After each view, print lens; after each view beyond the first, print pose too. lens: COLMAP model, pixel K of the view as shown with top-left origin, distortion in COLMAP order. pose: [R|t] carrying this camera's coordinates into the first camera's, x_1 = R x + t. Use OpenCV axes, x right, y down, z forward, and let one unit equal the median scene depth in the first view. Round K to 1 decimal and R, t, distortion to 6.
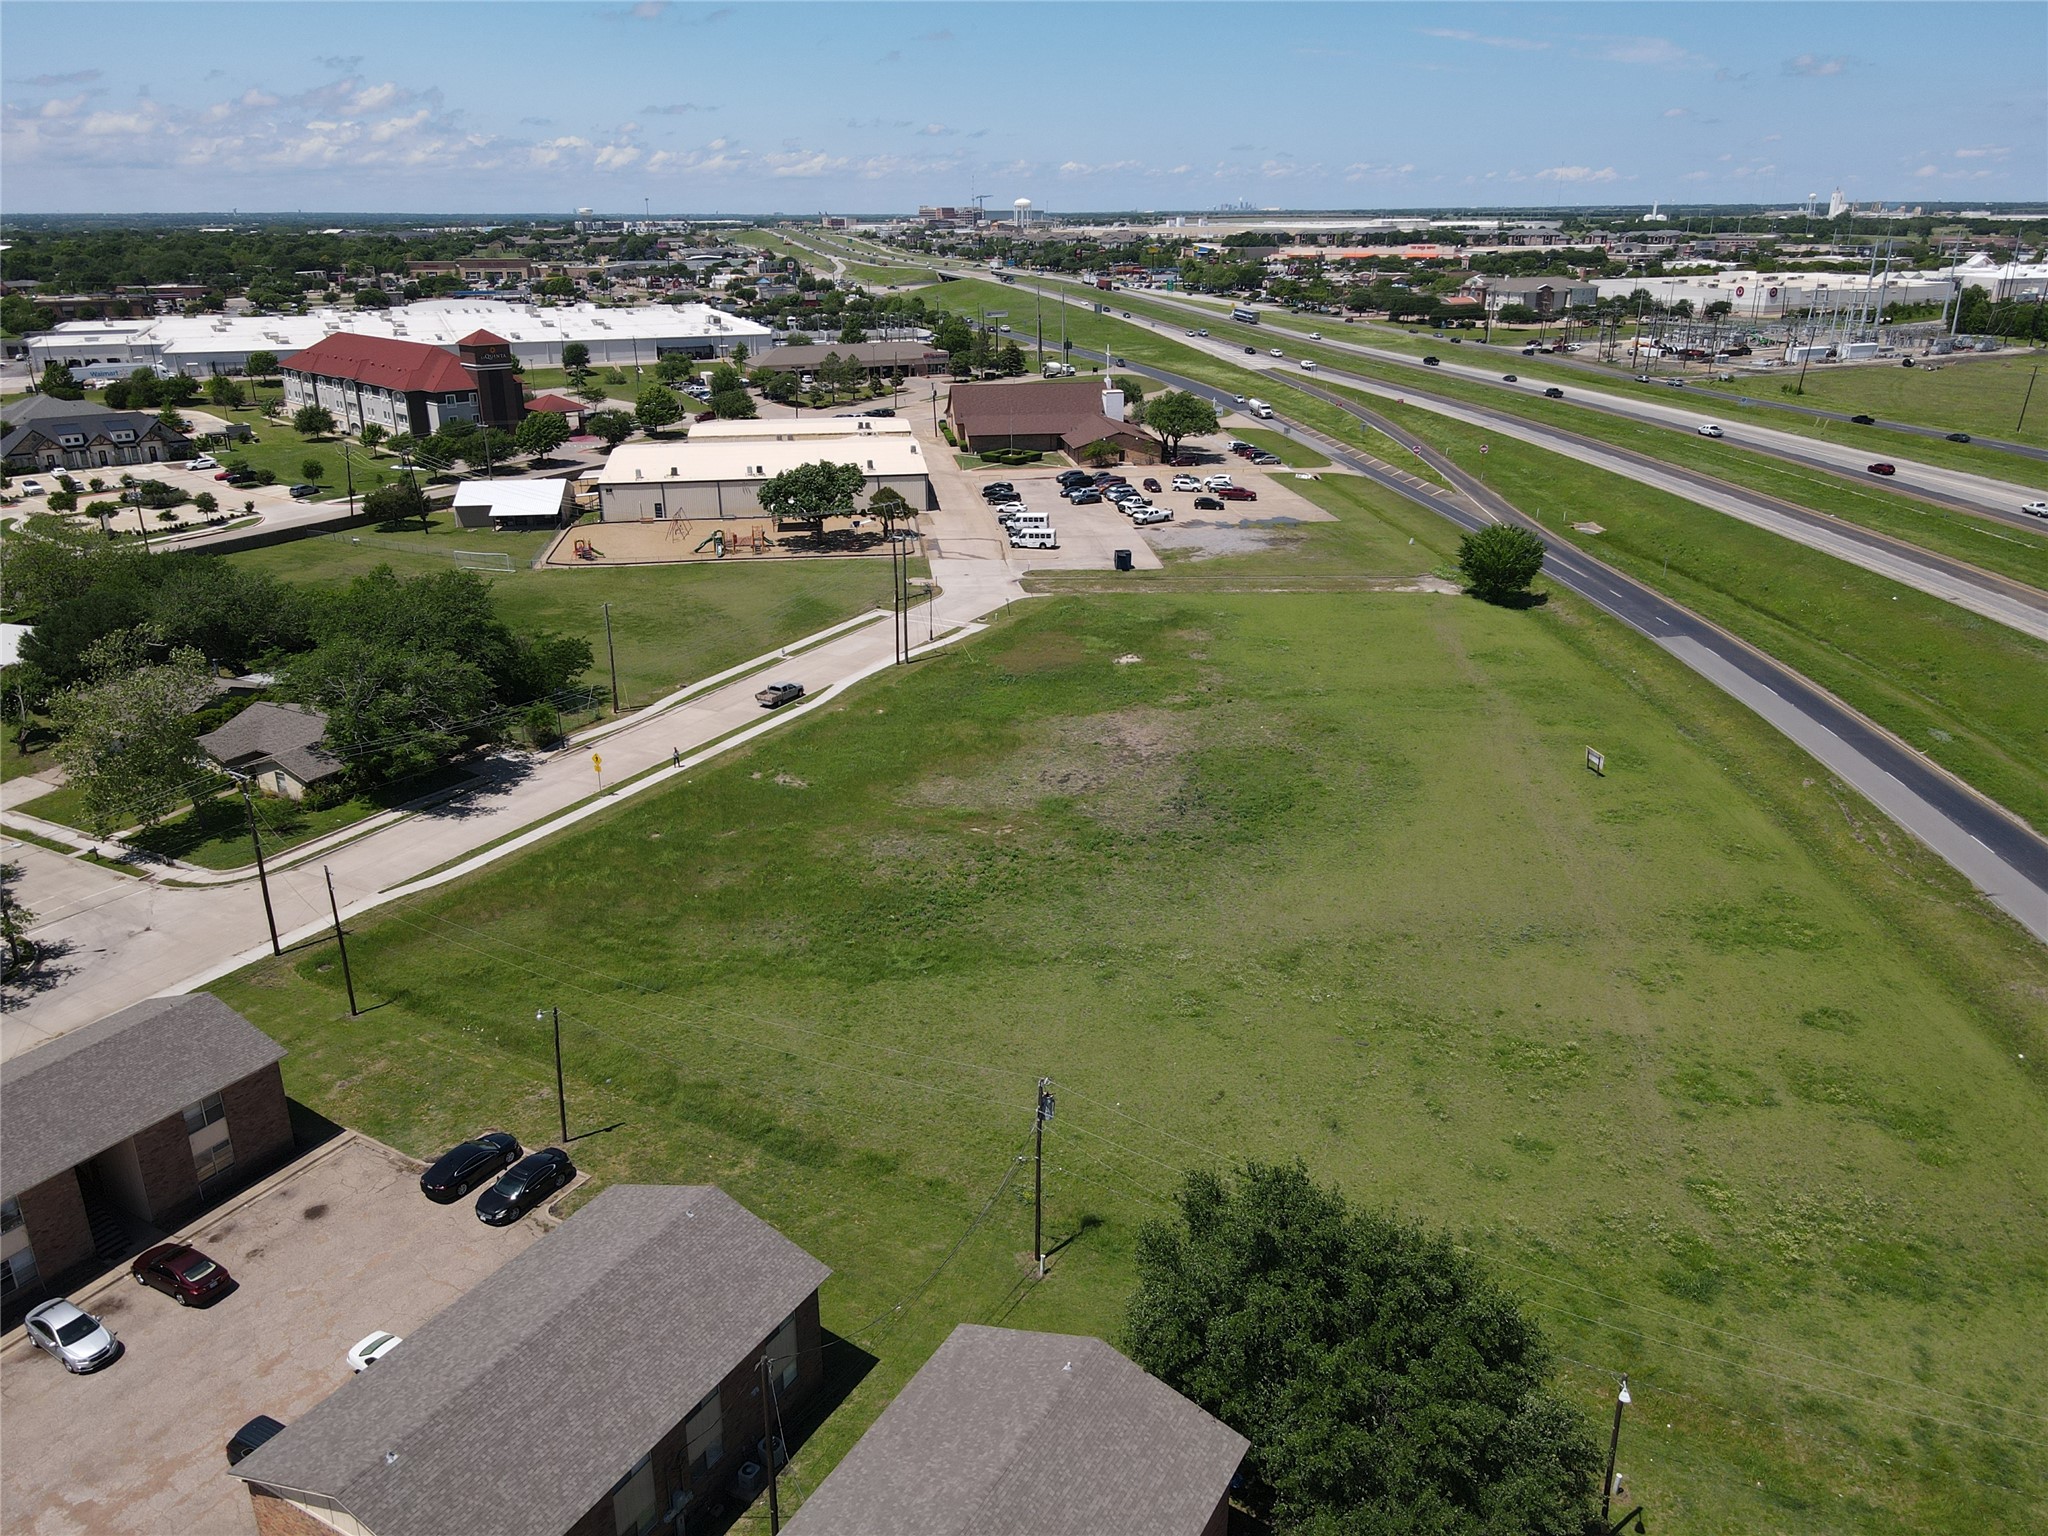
lens RADIAL K [[1495.9, 0, 1022.3], [0, 1495.9, 779.4], [0, 0, 1]] dist [-0.004331, 0.037347]
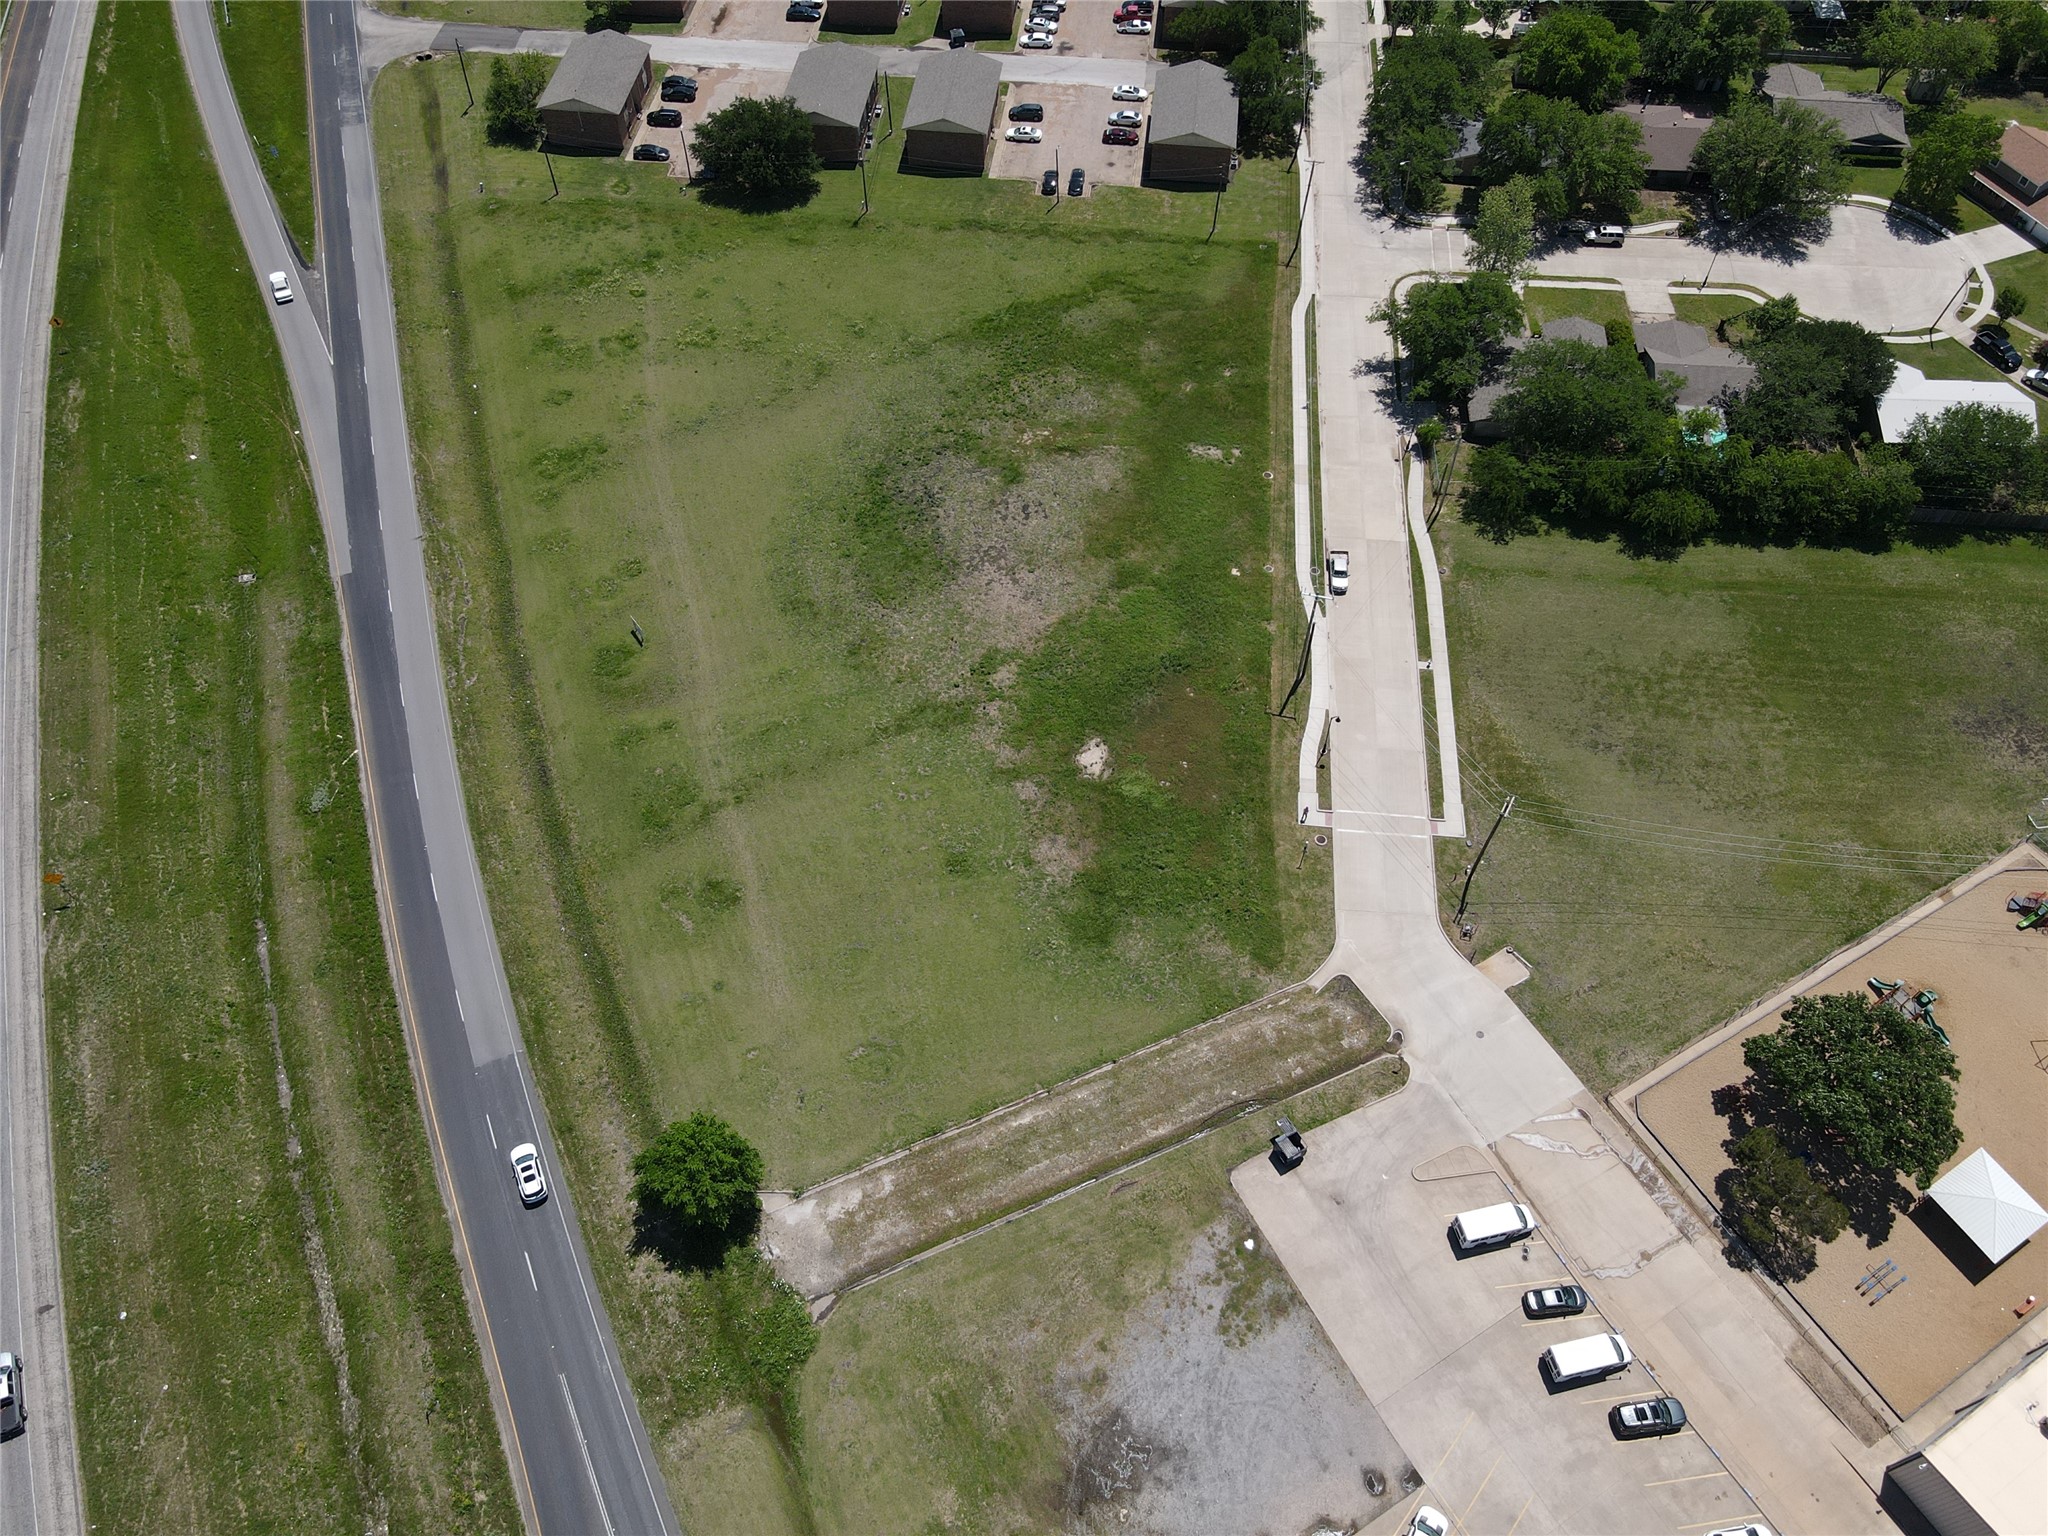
lens RADIAL K [[1508.6, 0, 1021.9], [0, 1508.6, 758.6], [0, 0, 1]] dist [-0.003511, 0.036655]
pose [[-0.919746, 0.323017, -0.222995, 0.369598], [-0.129520, 0.286540, 0.949273, -1.111211], [0.370529, 0.901973, -0.221707, 1.369464]]
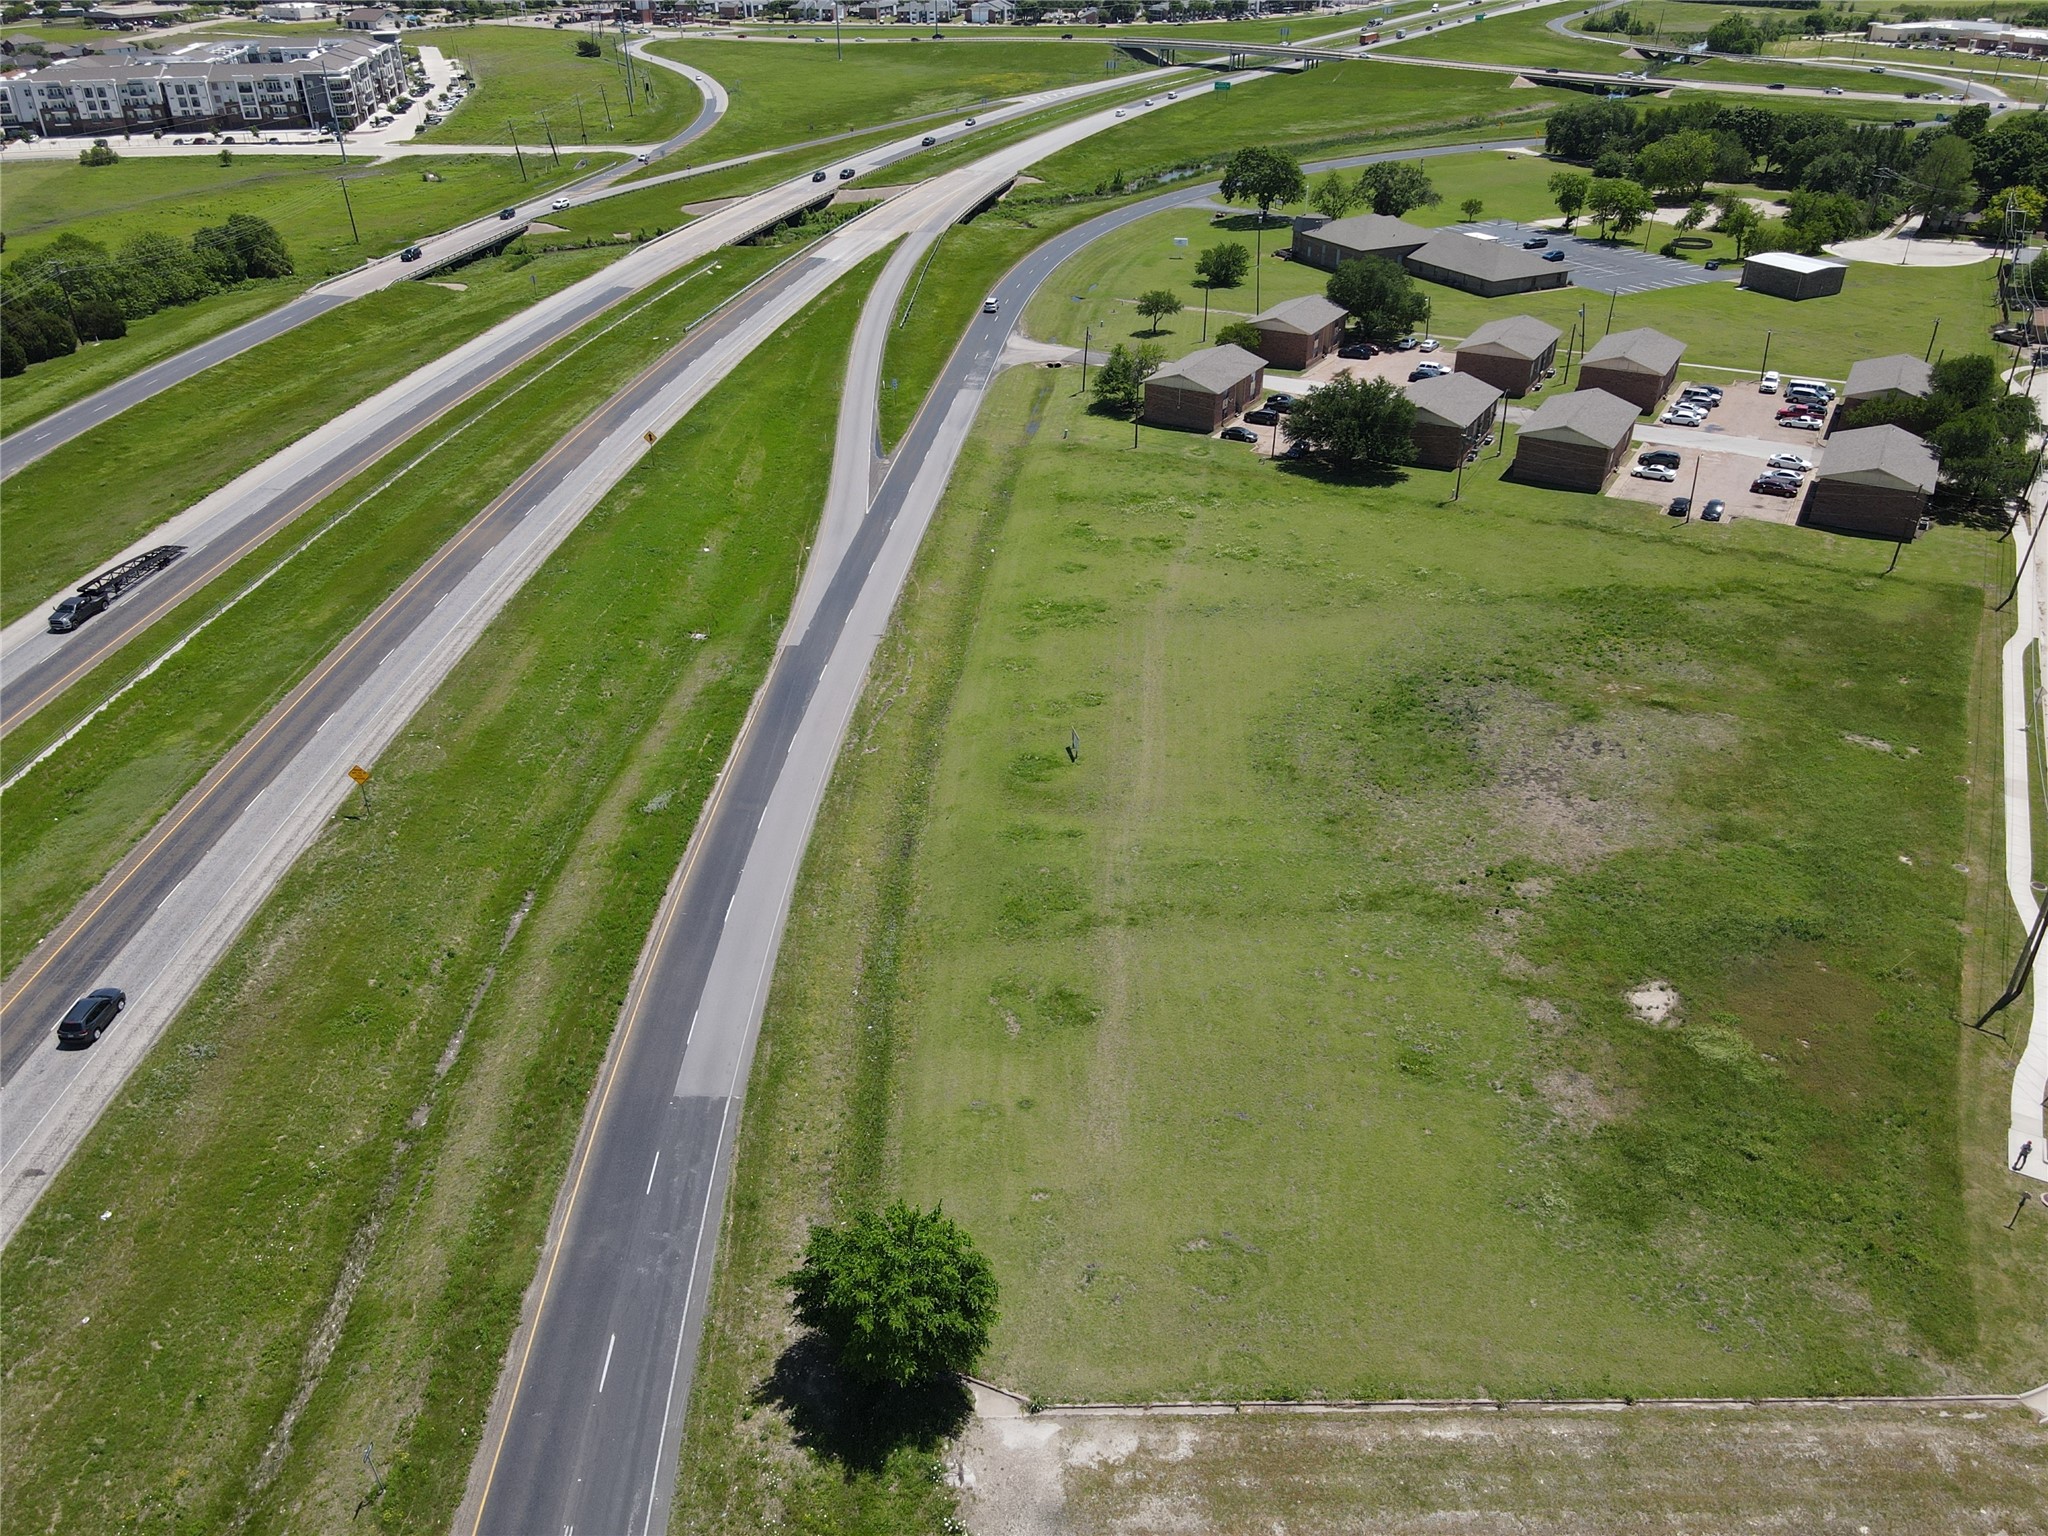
lens RADIAL K [[1508.6, 0, 1021.9], [0, 1508.6, 758.6], [0, 0, 1]] dist [-0.003511, 0.036655]
pose [[-0.999887, 0.008016, 0.012724, 0.371930], [0.014924, 0.632978, 0.774026, -0.726216], [-0.001850, 0.774128, -0.633027, 1.514935]]
